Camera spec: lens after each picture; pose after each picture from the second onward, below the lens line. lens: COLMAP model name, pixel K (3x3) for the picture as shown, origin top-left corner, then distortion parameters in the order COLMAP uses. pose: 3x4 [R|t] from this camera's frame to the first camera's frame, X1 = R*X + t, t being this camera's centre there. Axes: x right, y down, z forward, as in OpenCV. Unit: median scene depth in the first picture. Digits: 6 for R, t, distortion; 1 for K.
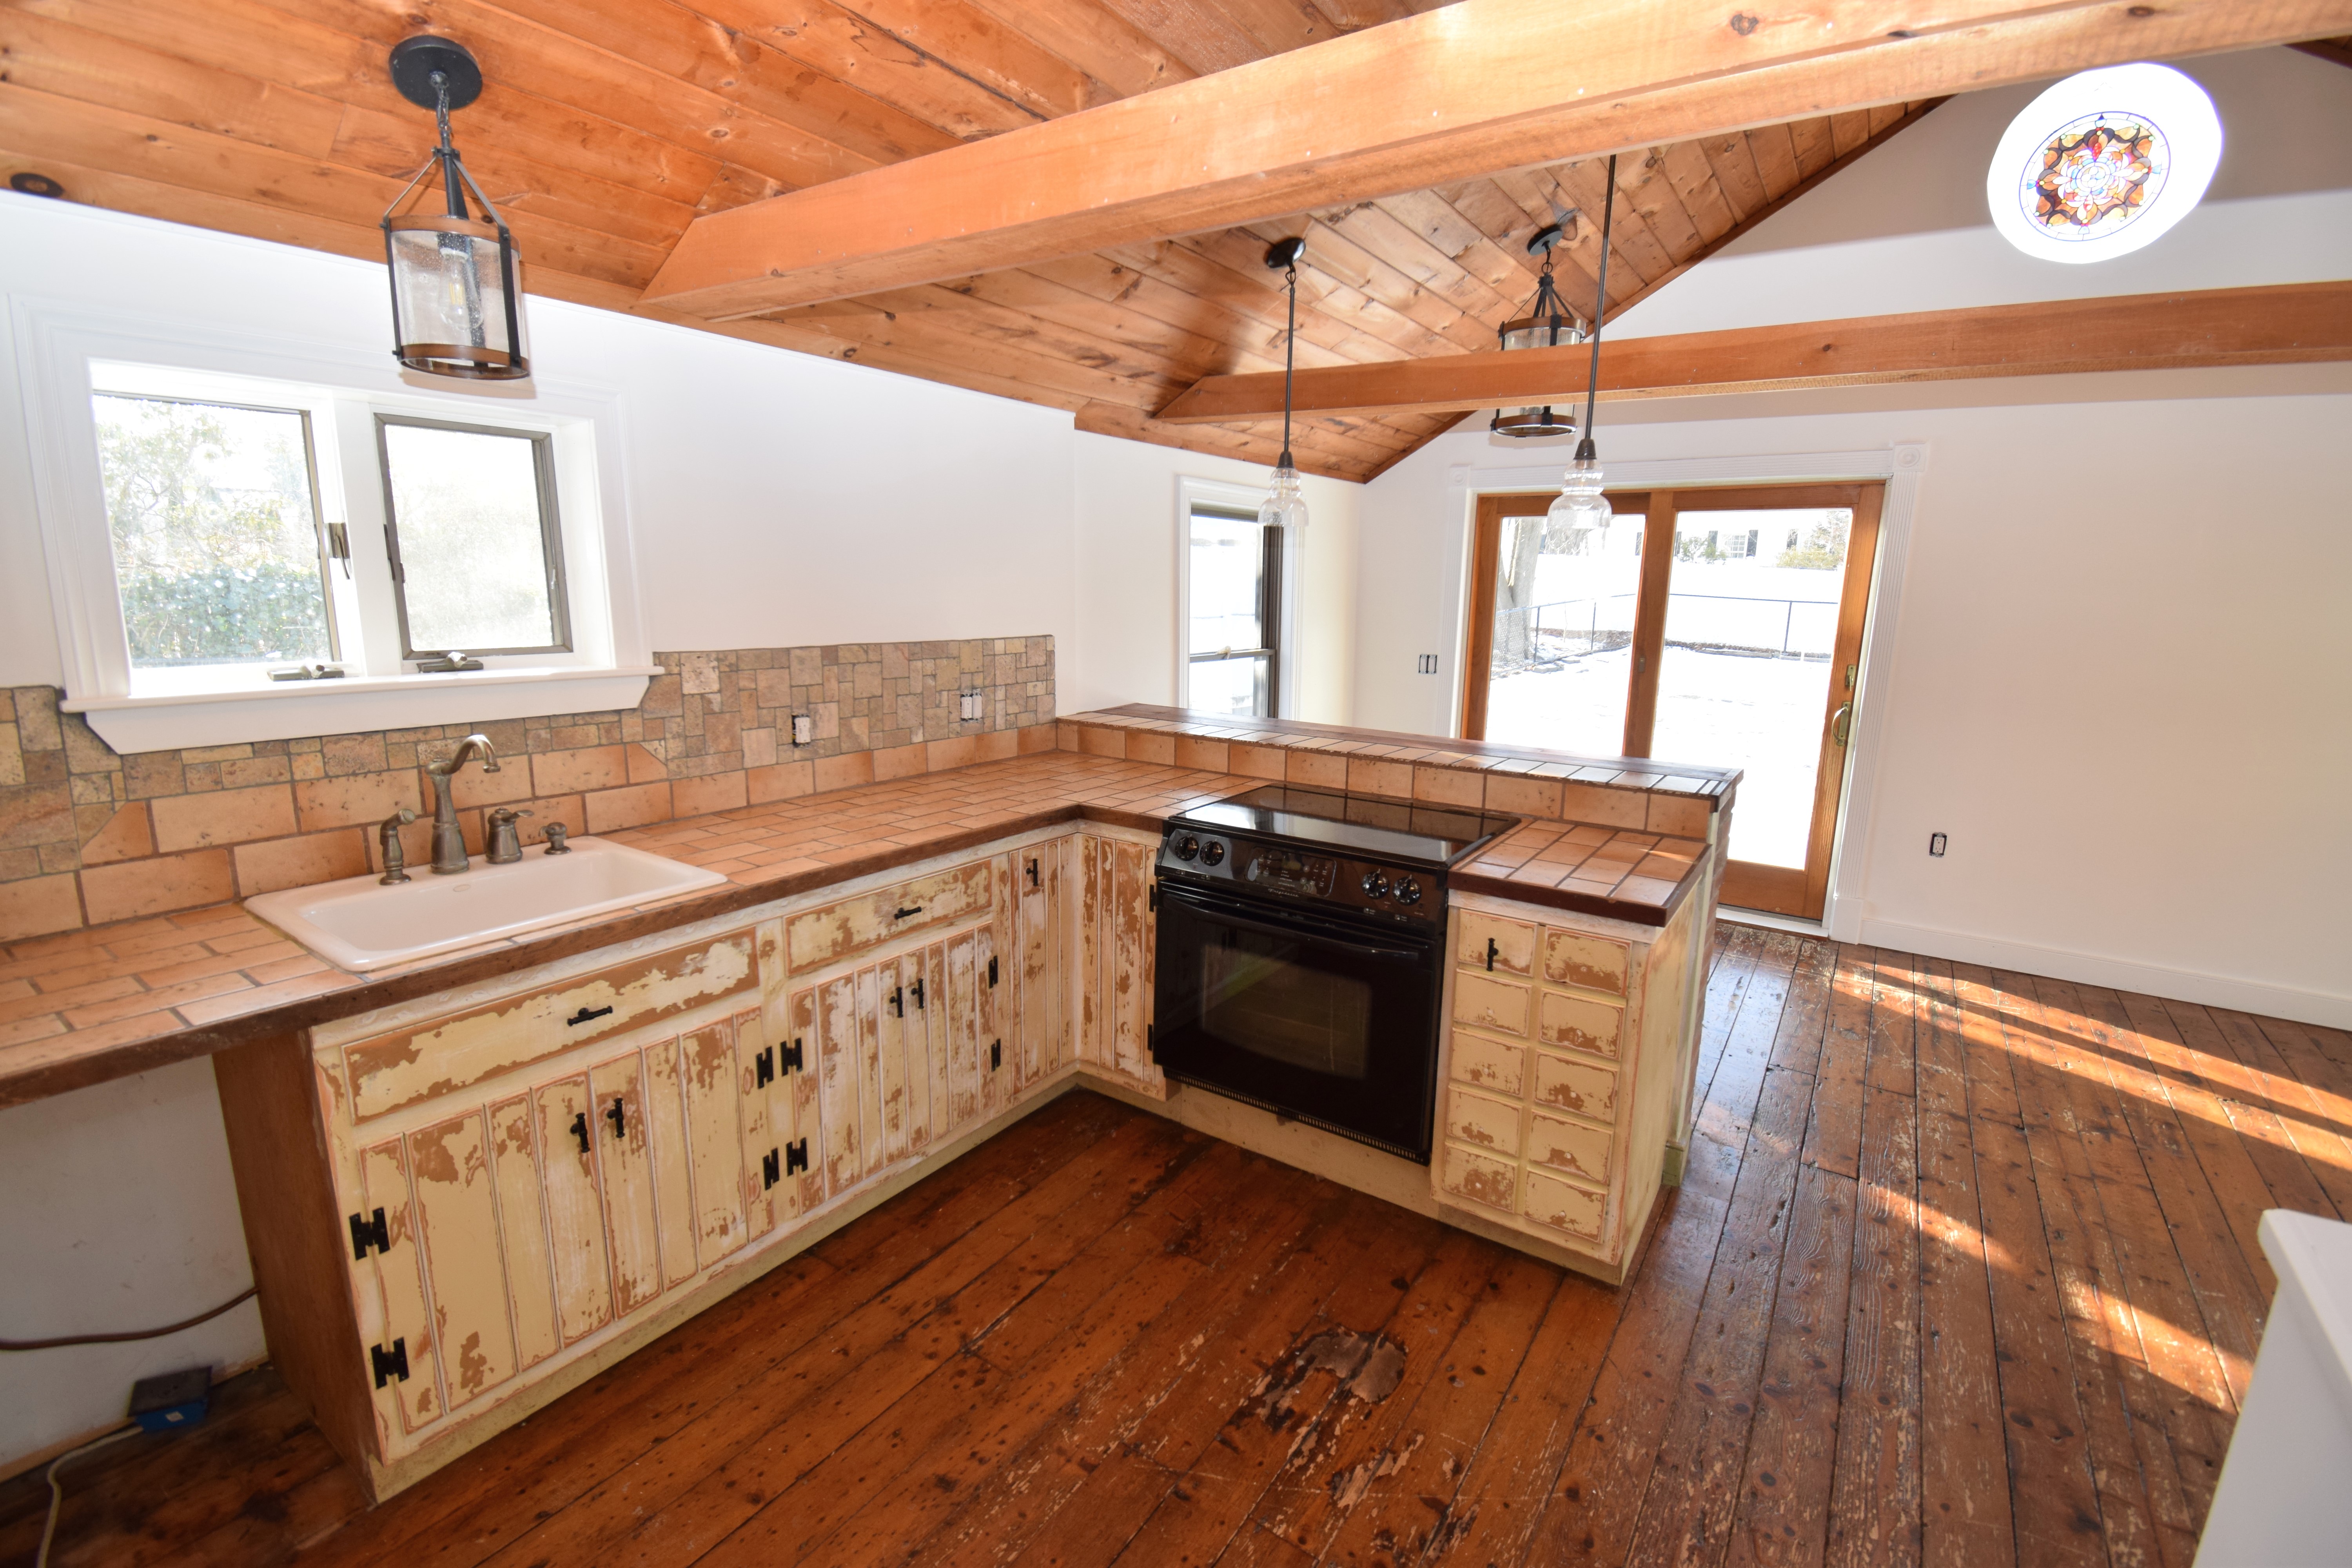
lens RADIAL K [[1028.3, 0, 1176.0], [0, 1028.3, 784.0], [0, 0, 1]] dist [0.020356, -0.027463]
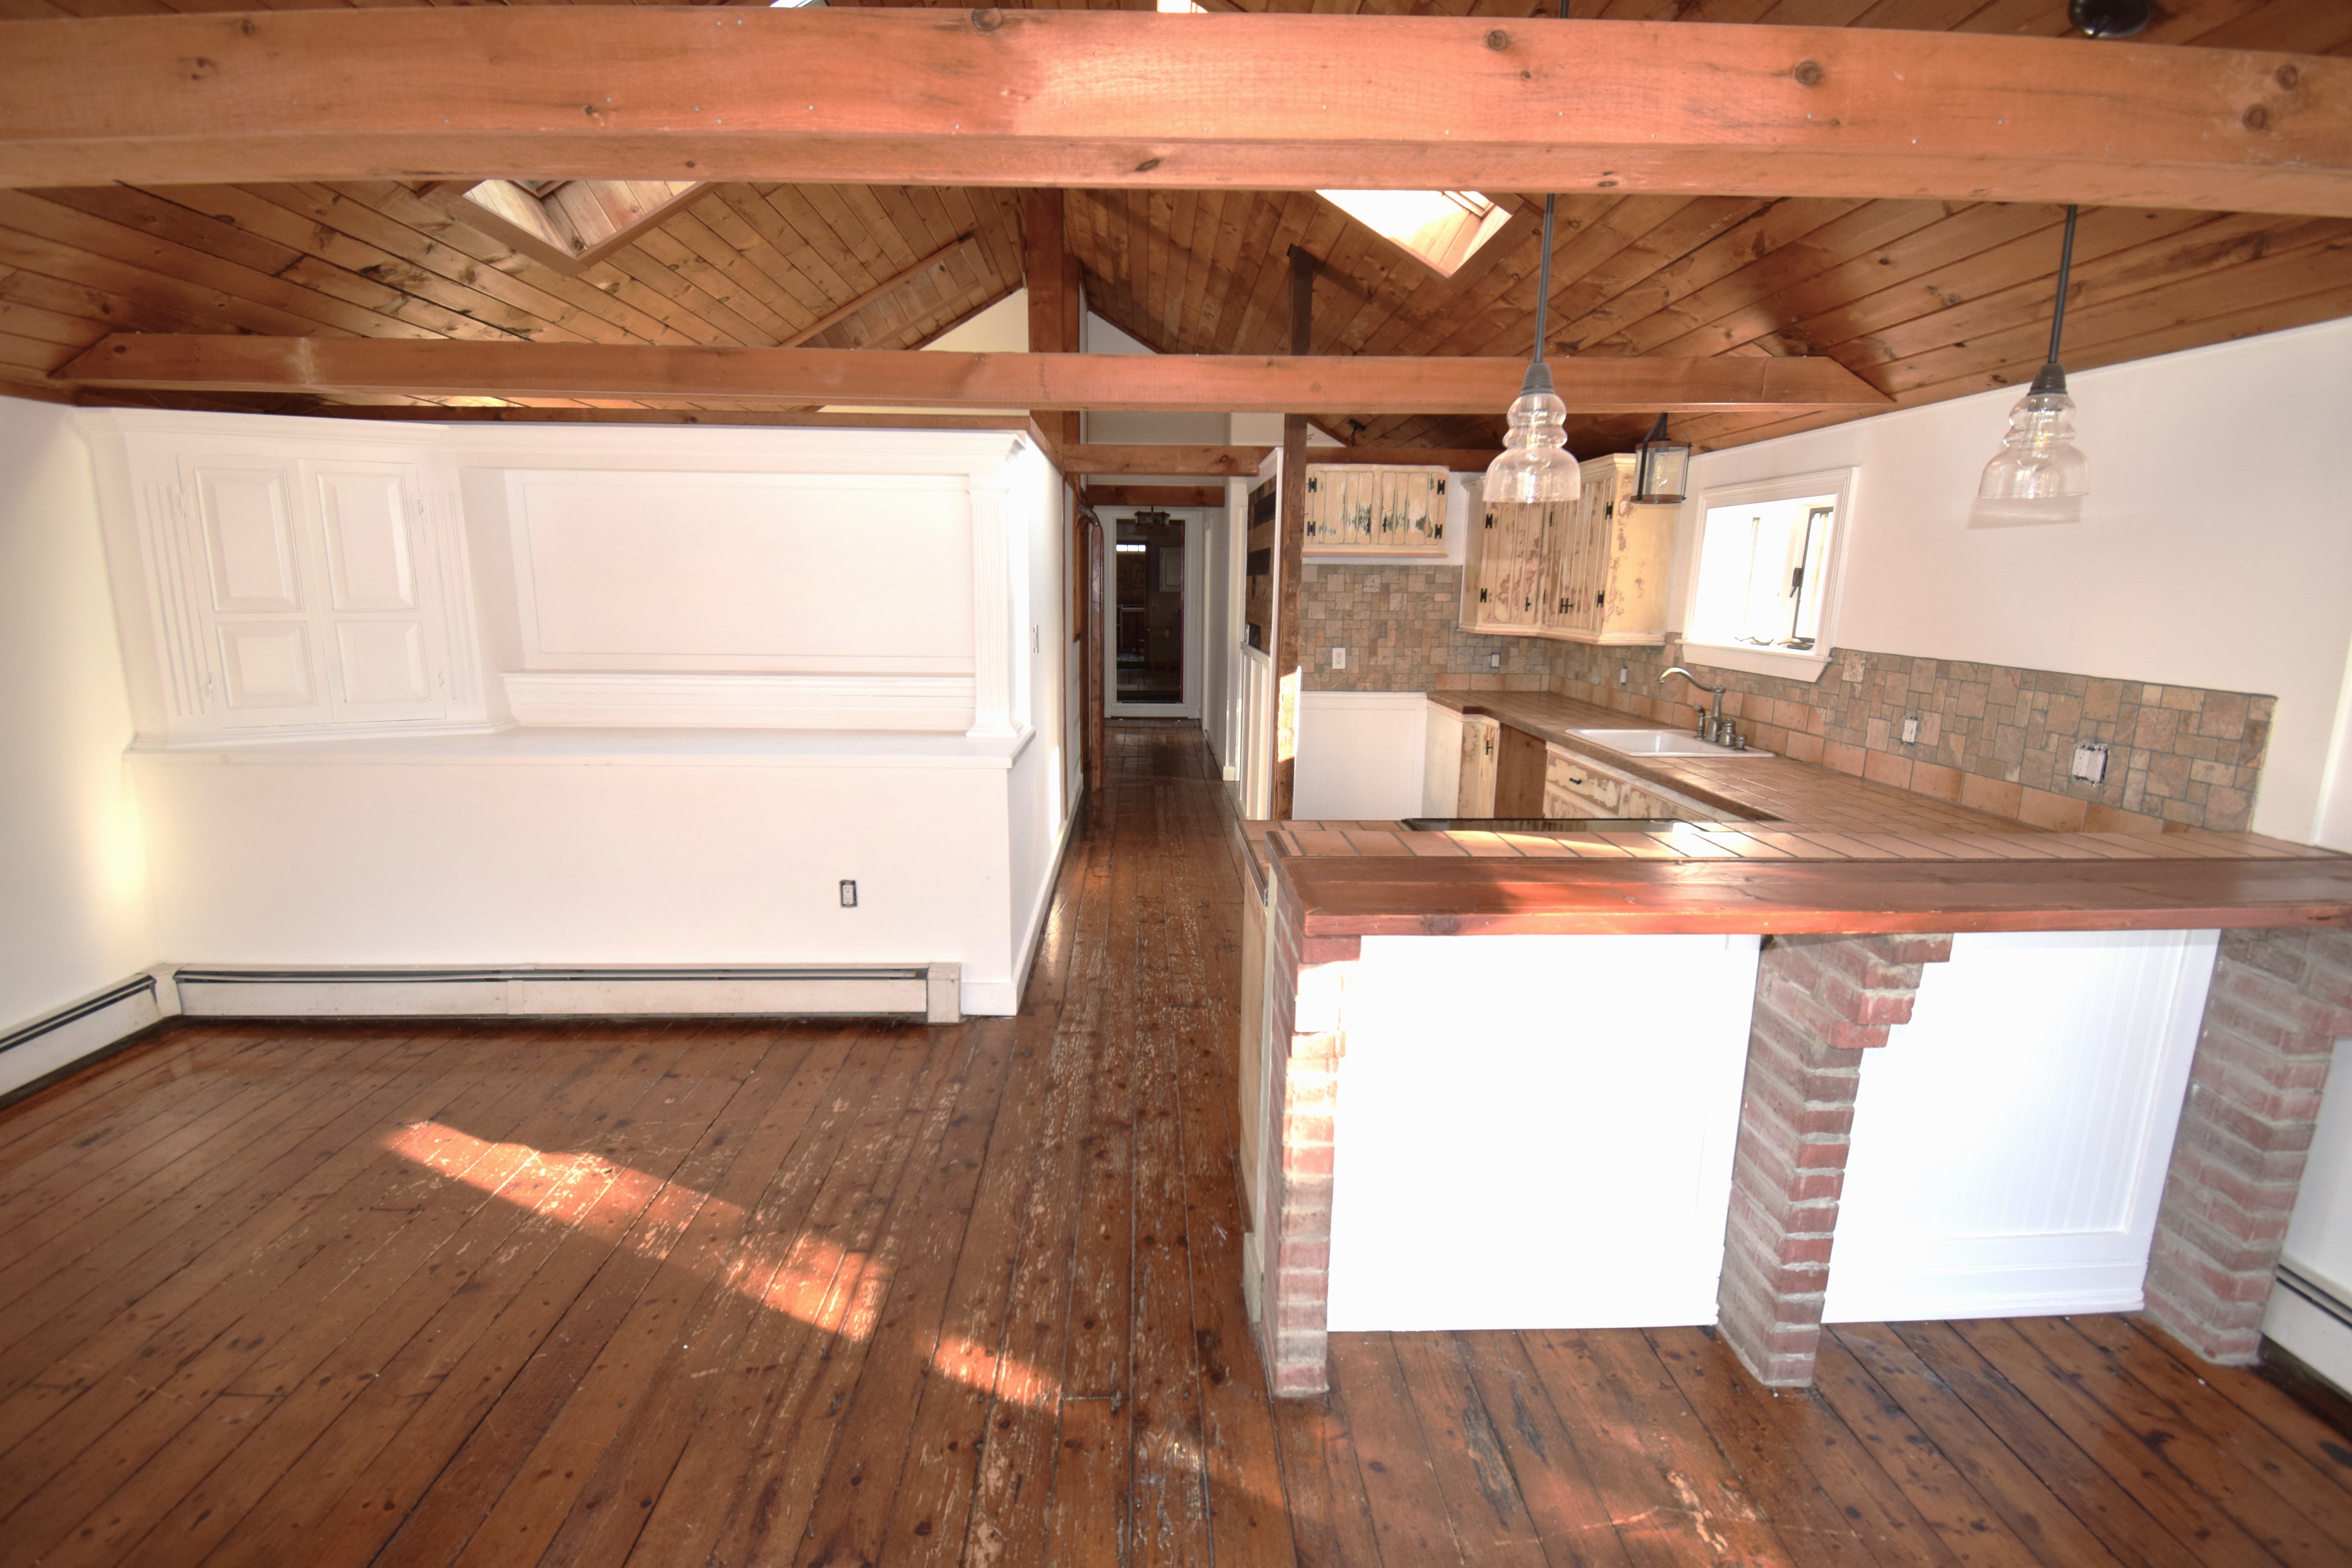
lens RADIAL K [[1028.3, 0, 1176.0], [0, 1028.3, 784.0], [0, 0, 1]] dist [0.020356, -0.027463]
pose [[-0.802614, 0.088983, -0.589824, 1.054286], [-0.141262, 0.932329, 0.332879, -0.287297], [0.579531, 0.350493, -0.735730, 1.526396]]
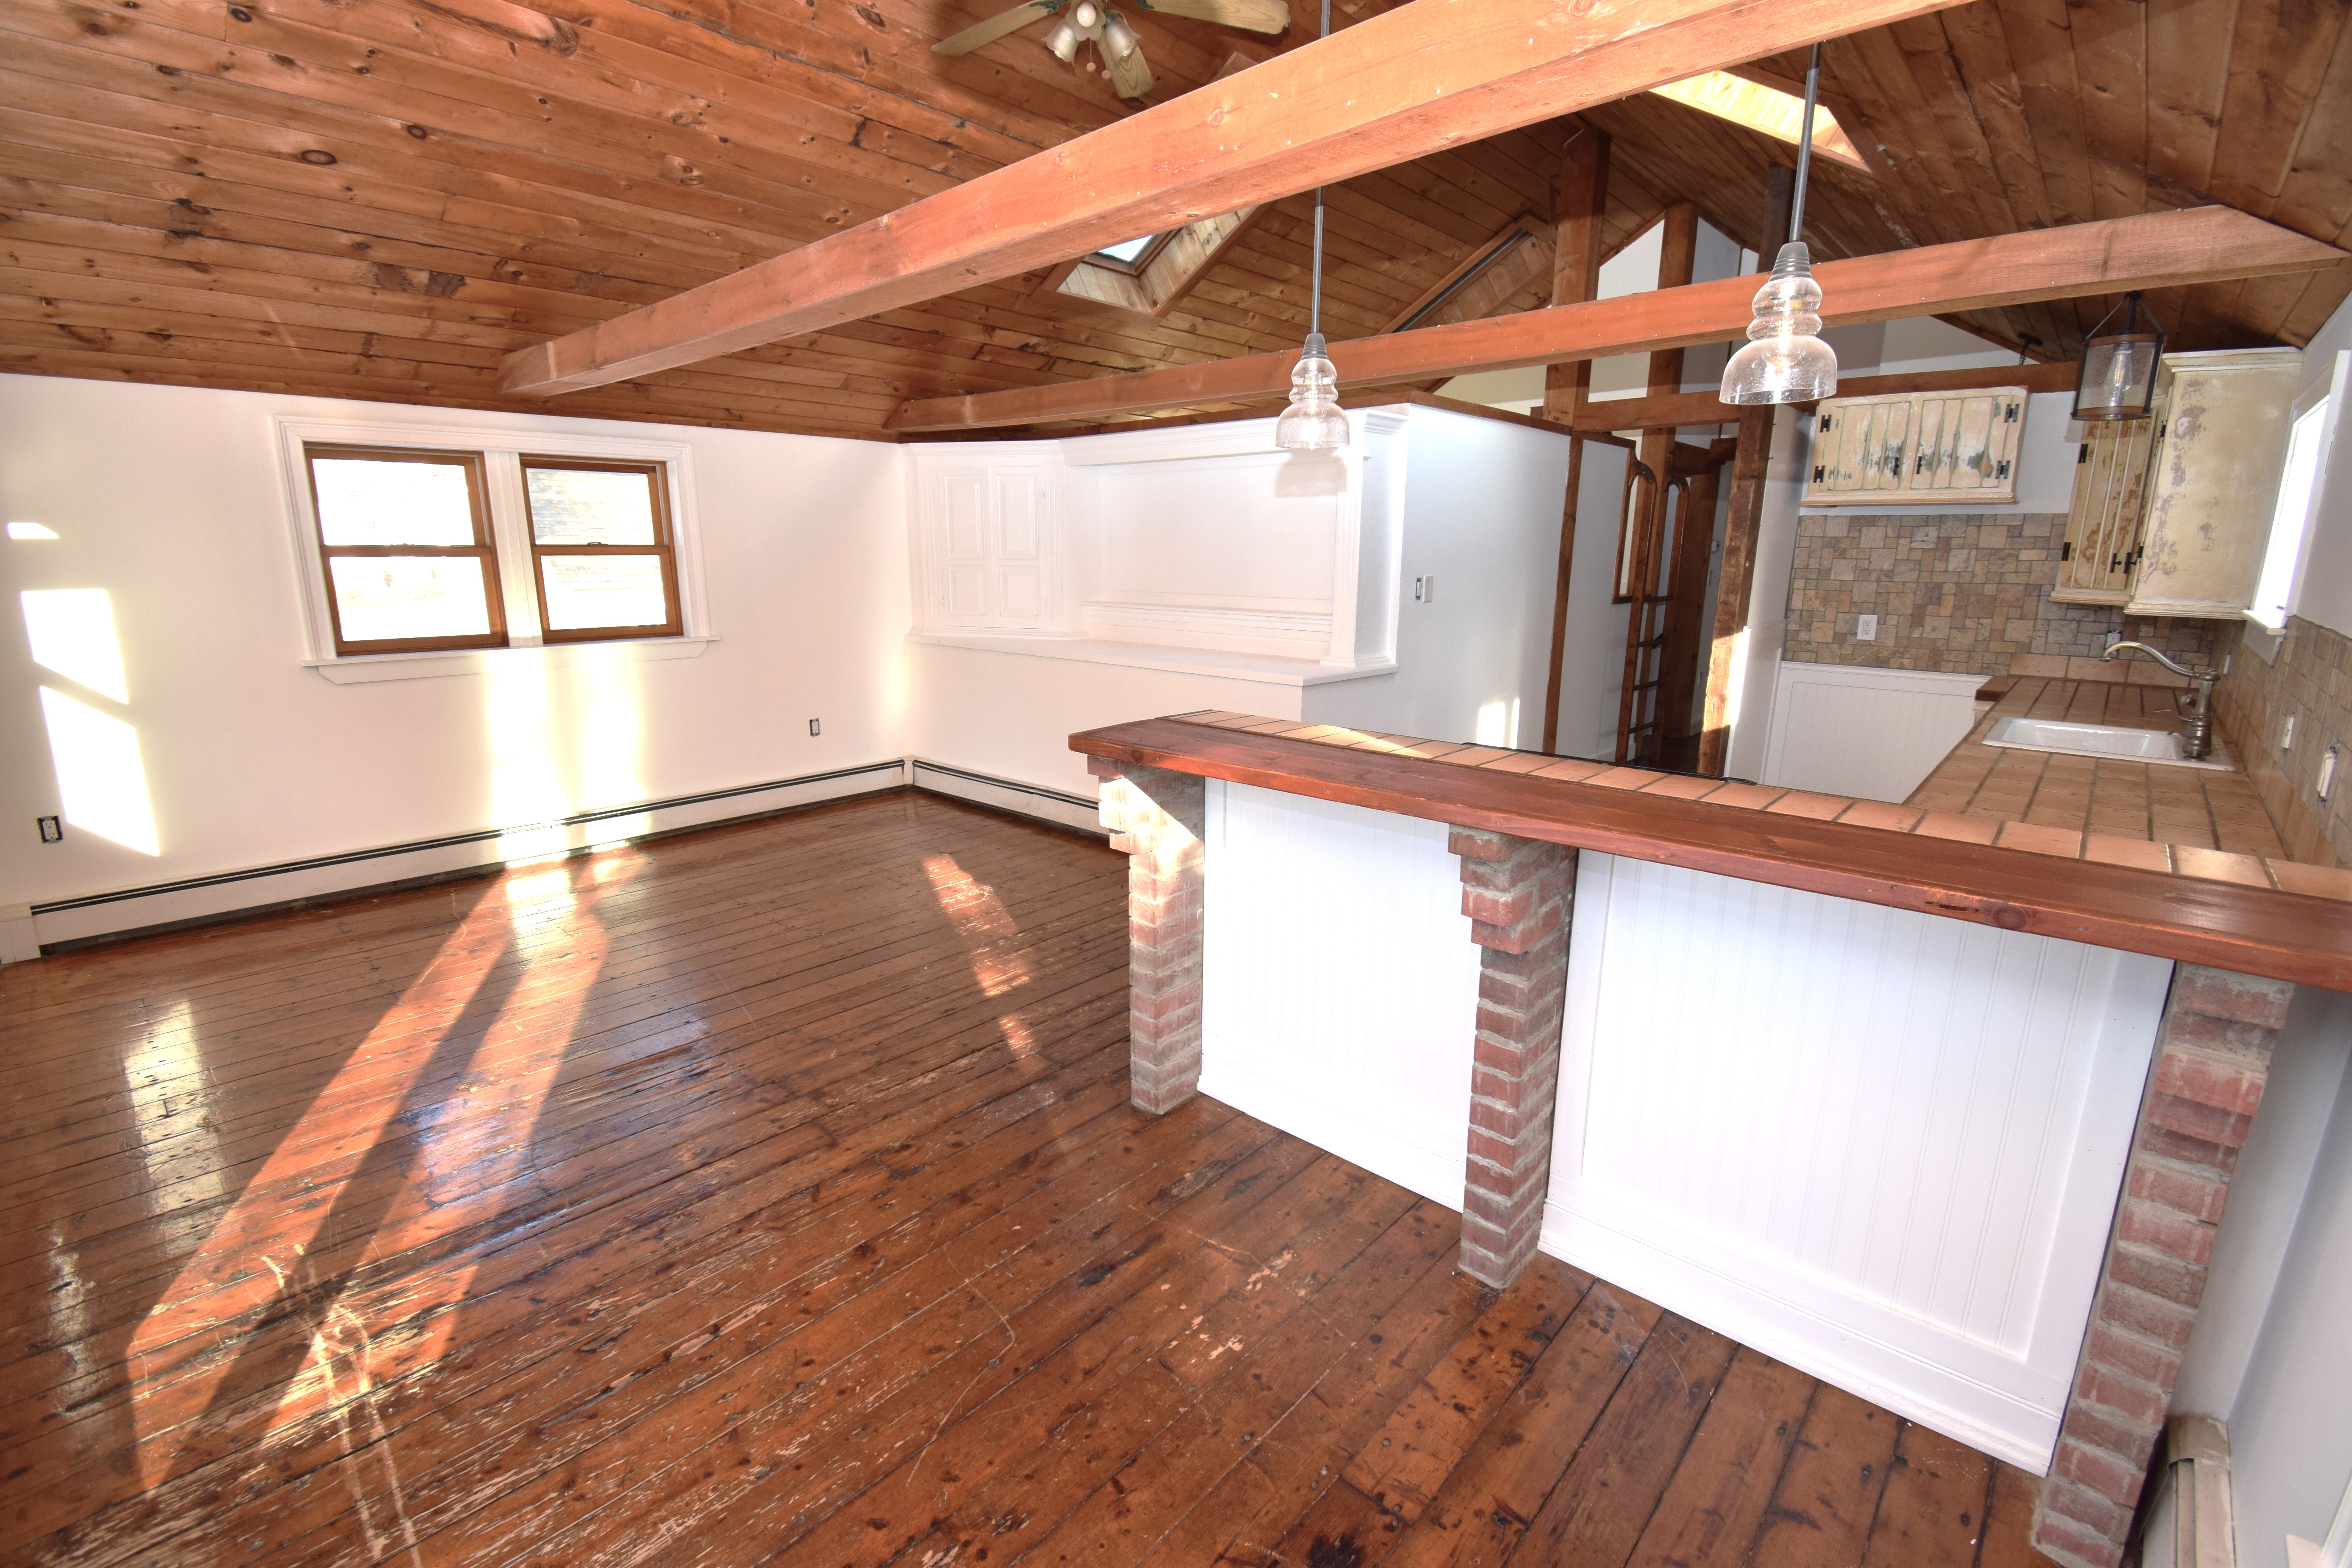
lens RADIAL K [[1028.3, 0, 1176.0], [0, 1028.3, 784.0], [0, 0, 1]] dist [0.020356, -0.027463]
pose [[-0.990726, -0.053016, 0.125103, 0.410578], [0.002709, 0.912845, 0.408297, -0.362801], [-0.135846, 0.404849, -0.904236, 2.002150]]
